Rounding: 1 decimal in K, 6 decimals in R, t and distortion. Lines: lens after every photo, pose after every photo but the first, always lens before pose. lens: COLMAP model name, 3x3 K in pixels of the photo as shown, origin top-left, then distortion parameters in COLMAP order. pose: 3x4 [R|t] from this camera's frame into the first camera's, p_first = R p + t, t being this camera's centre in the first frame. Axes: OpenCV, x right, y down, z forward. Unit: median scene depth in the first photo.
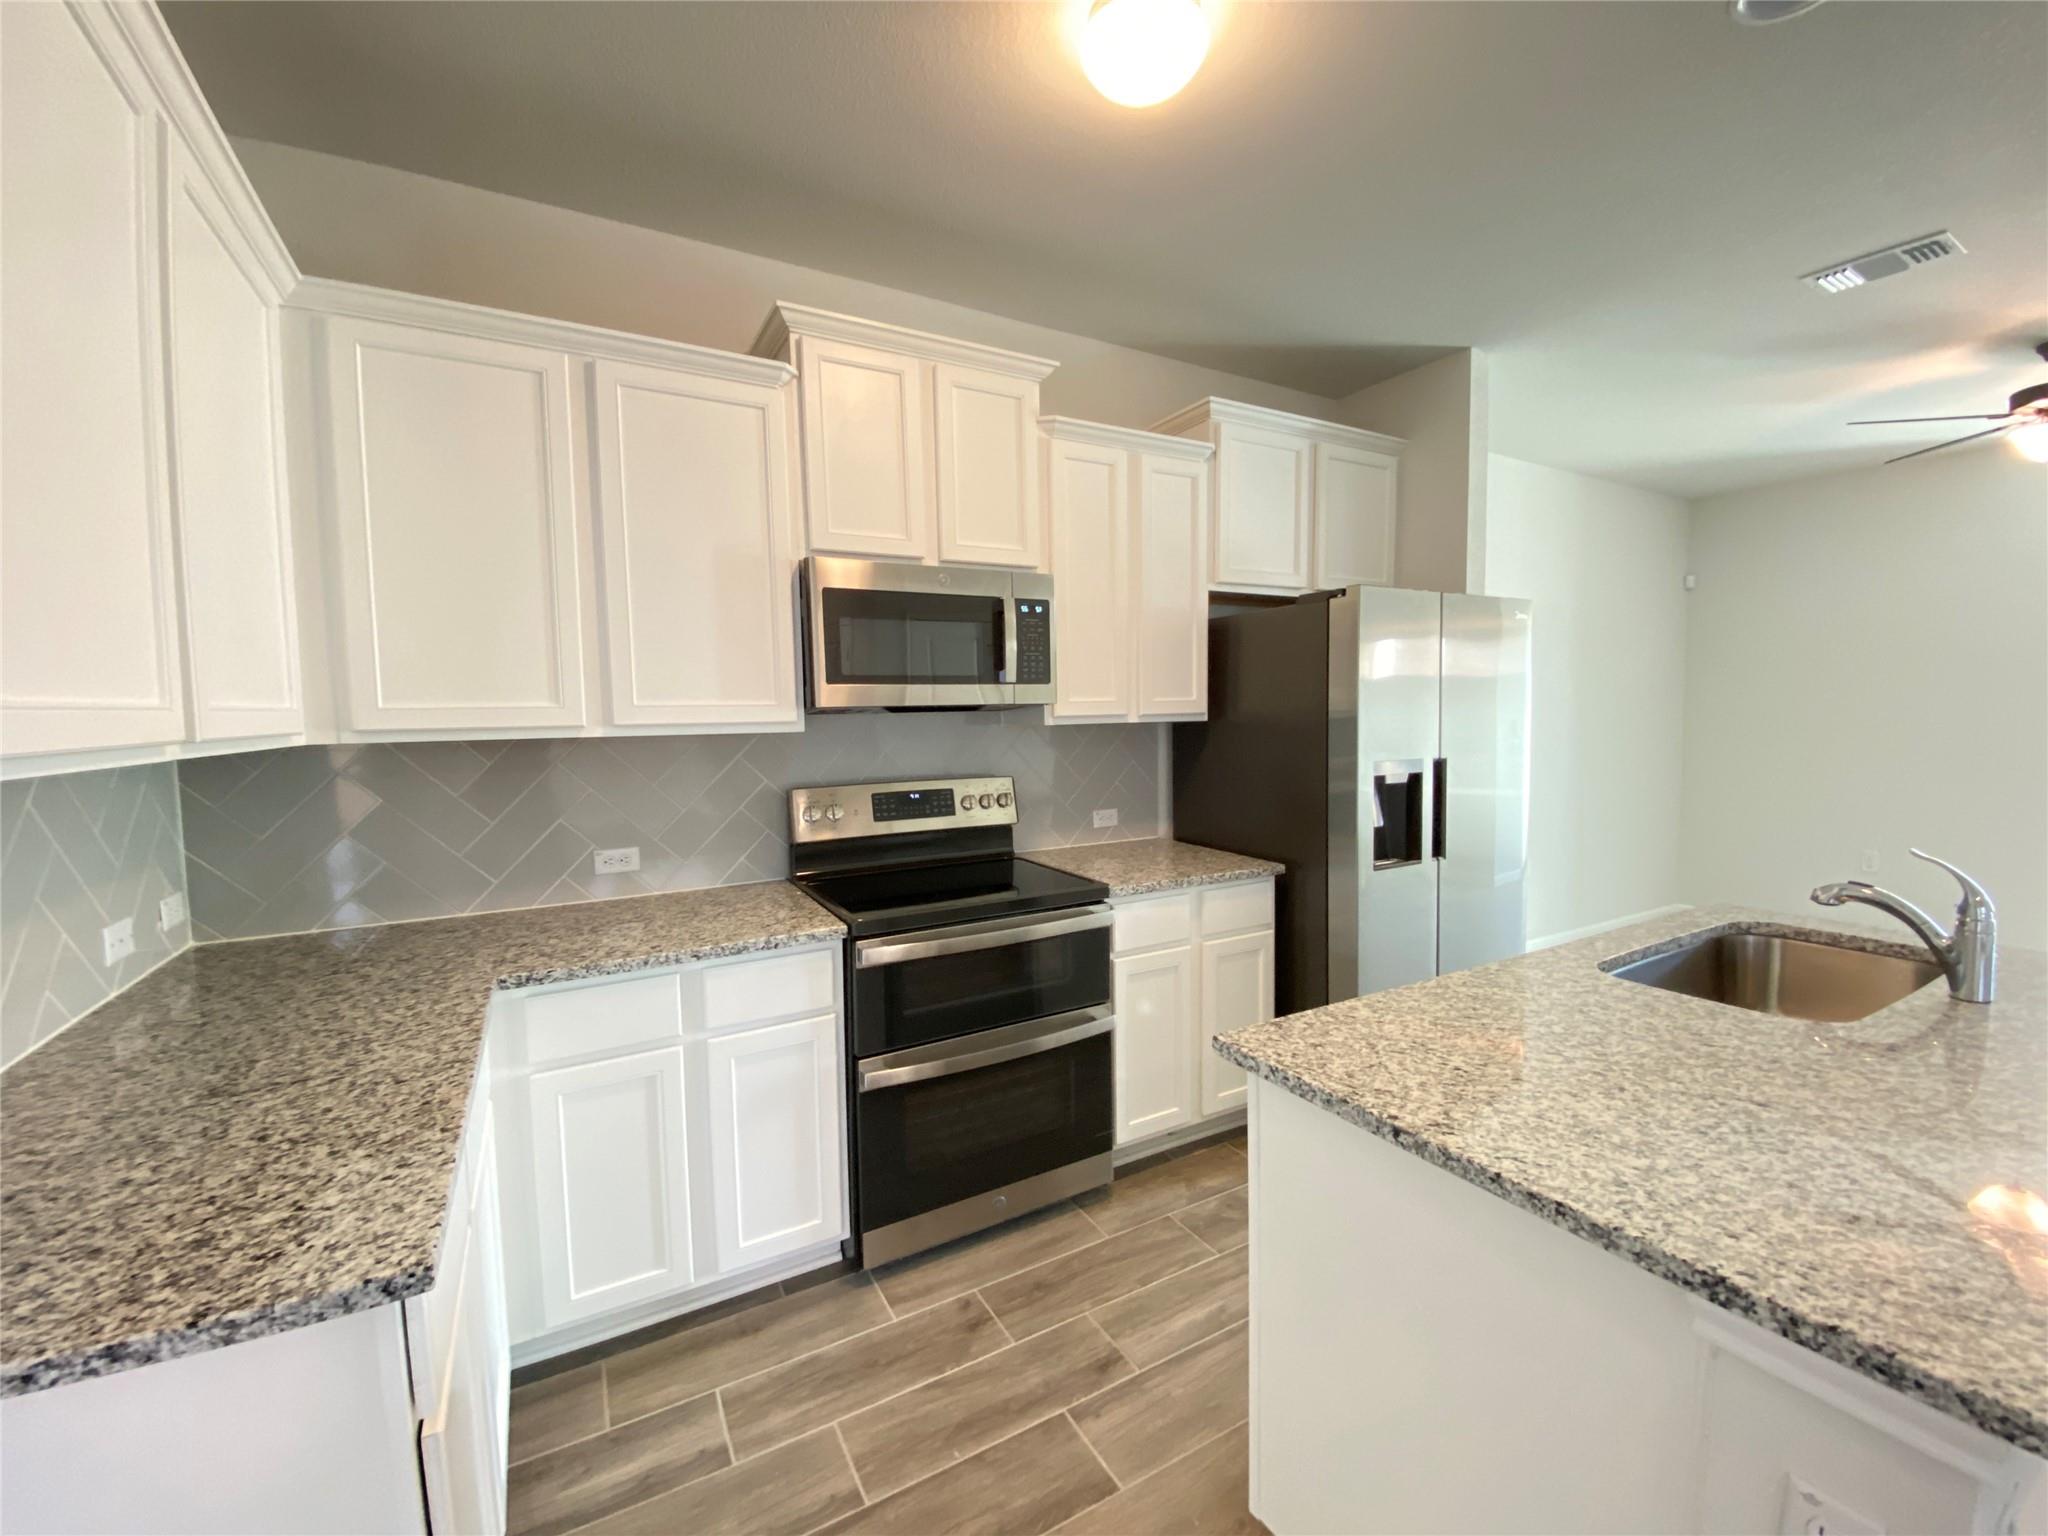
lens RADIAL K [[848.2, 0, 1021.4], [0, 848.2, 772.7], [0, 0, 1]] dist [0.003268, -0.004188]
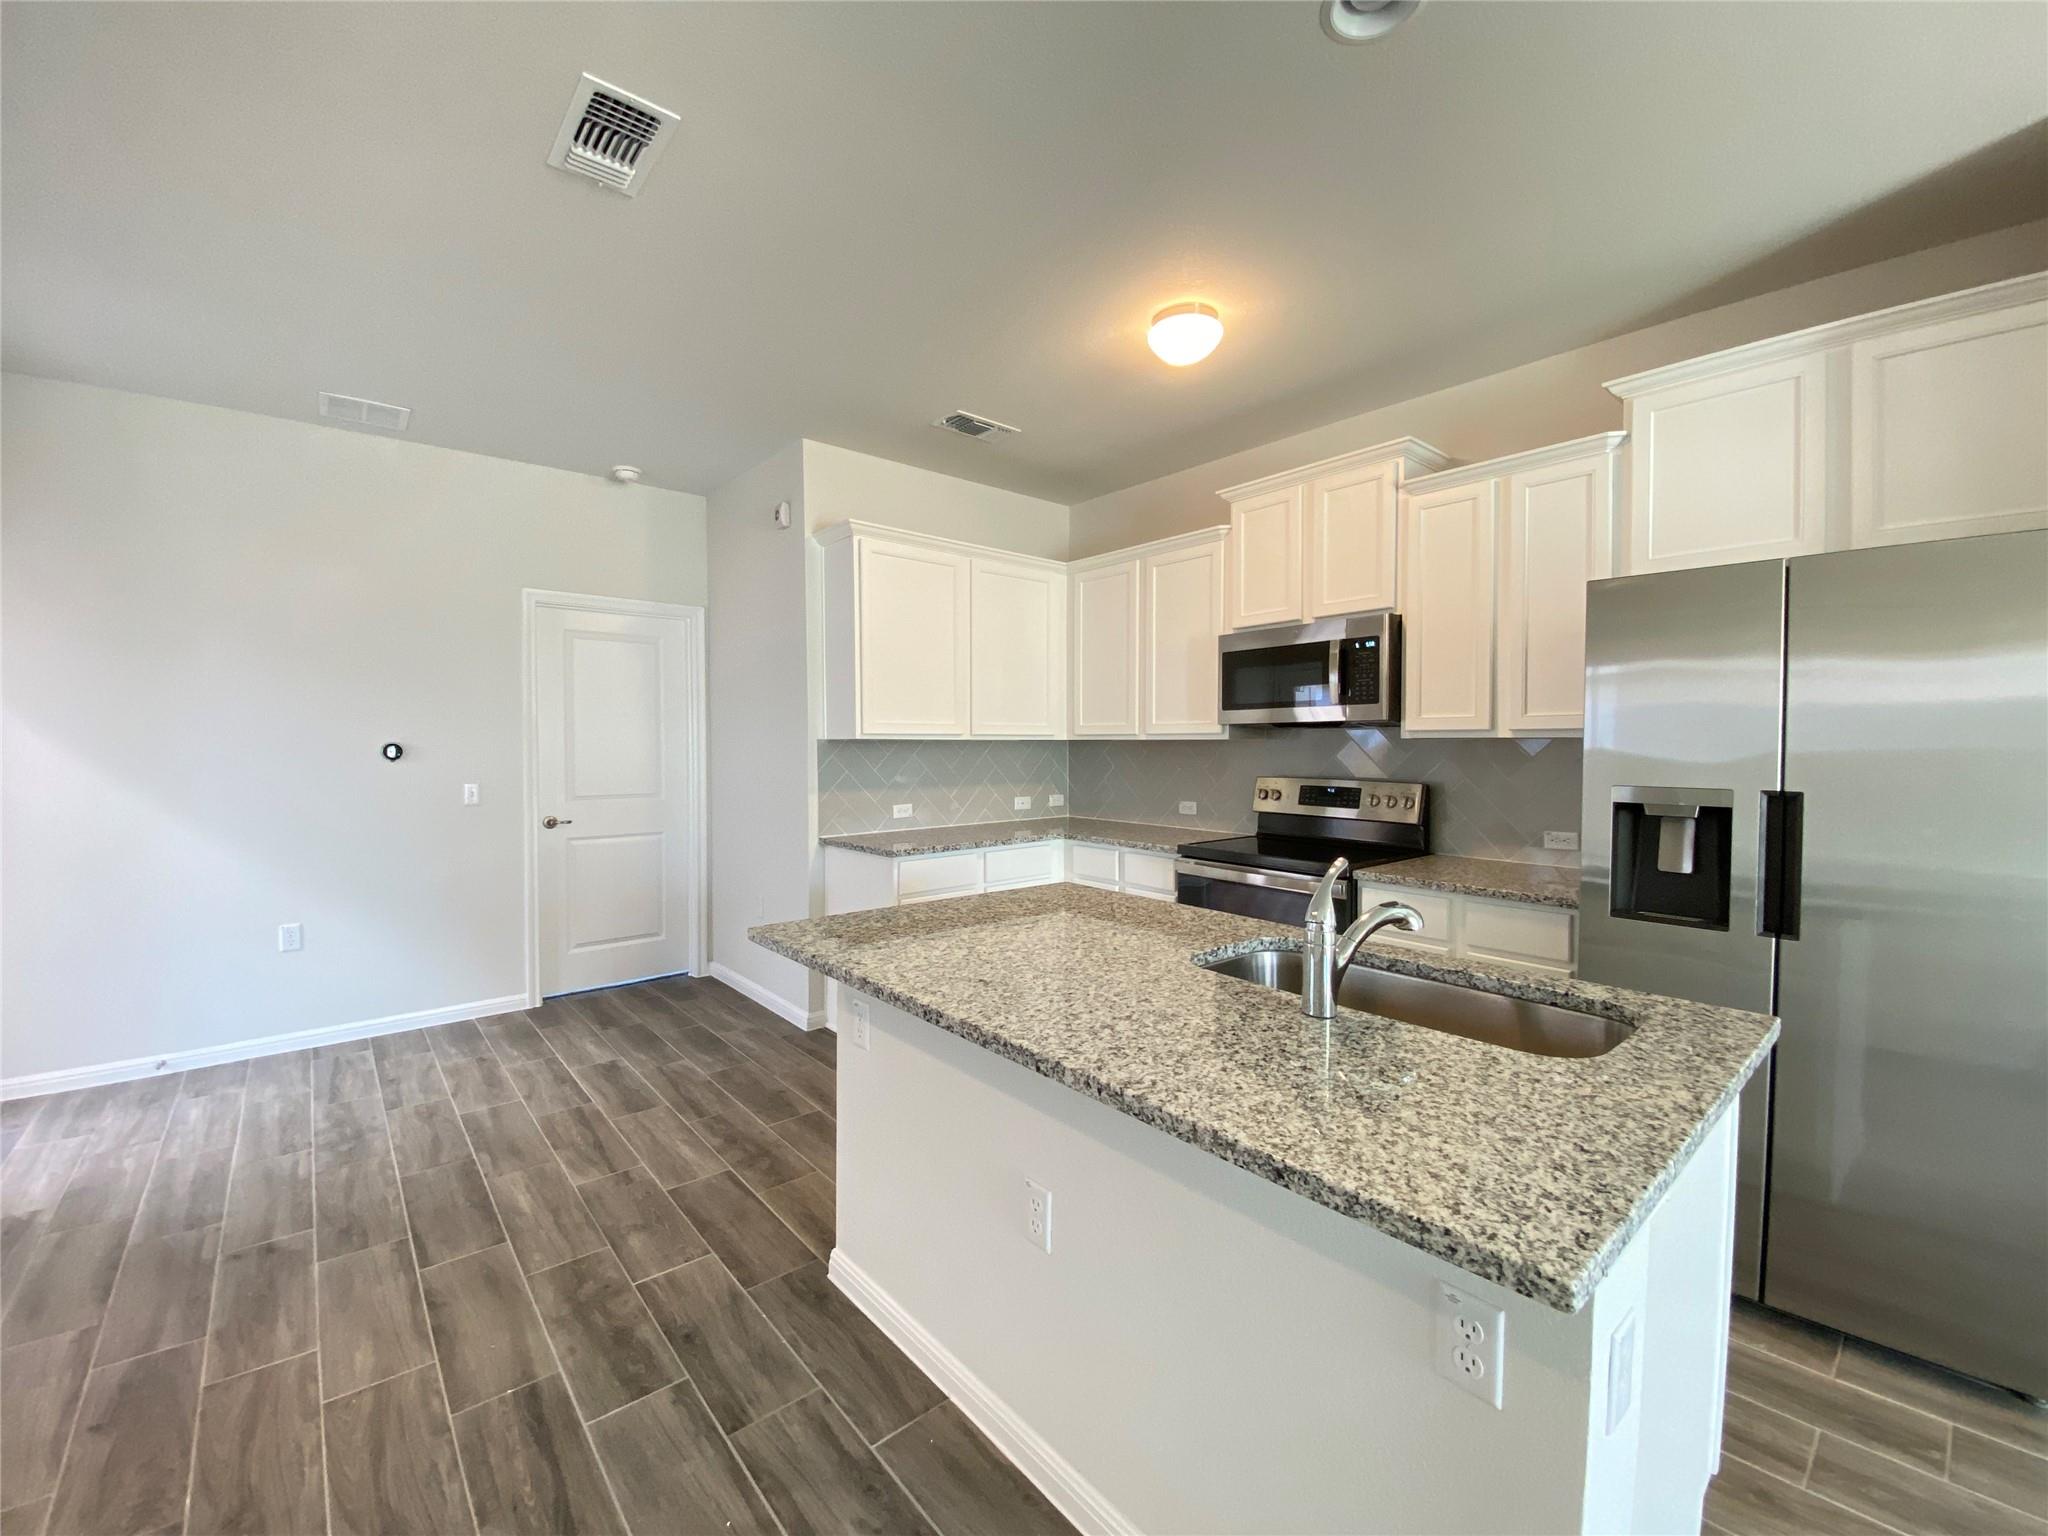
lens RADIAL K [[848.2, 0, 1006.5], [0, 848.2, 766.9], [0, 0, 1]] dist [0.003268, -0.004188]
pose [[0.165953, 0.050589, -0.984835, 1.169516], [-0.073836, 0.996517, 0.038747, -0.024486], [0.983366, 0.066286, 0.169110, 0.275936]]
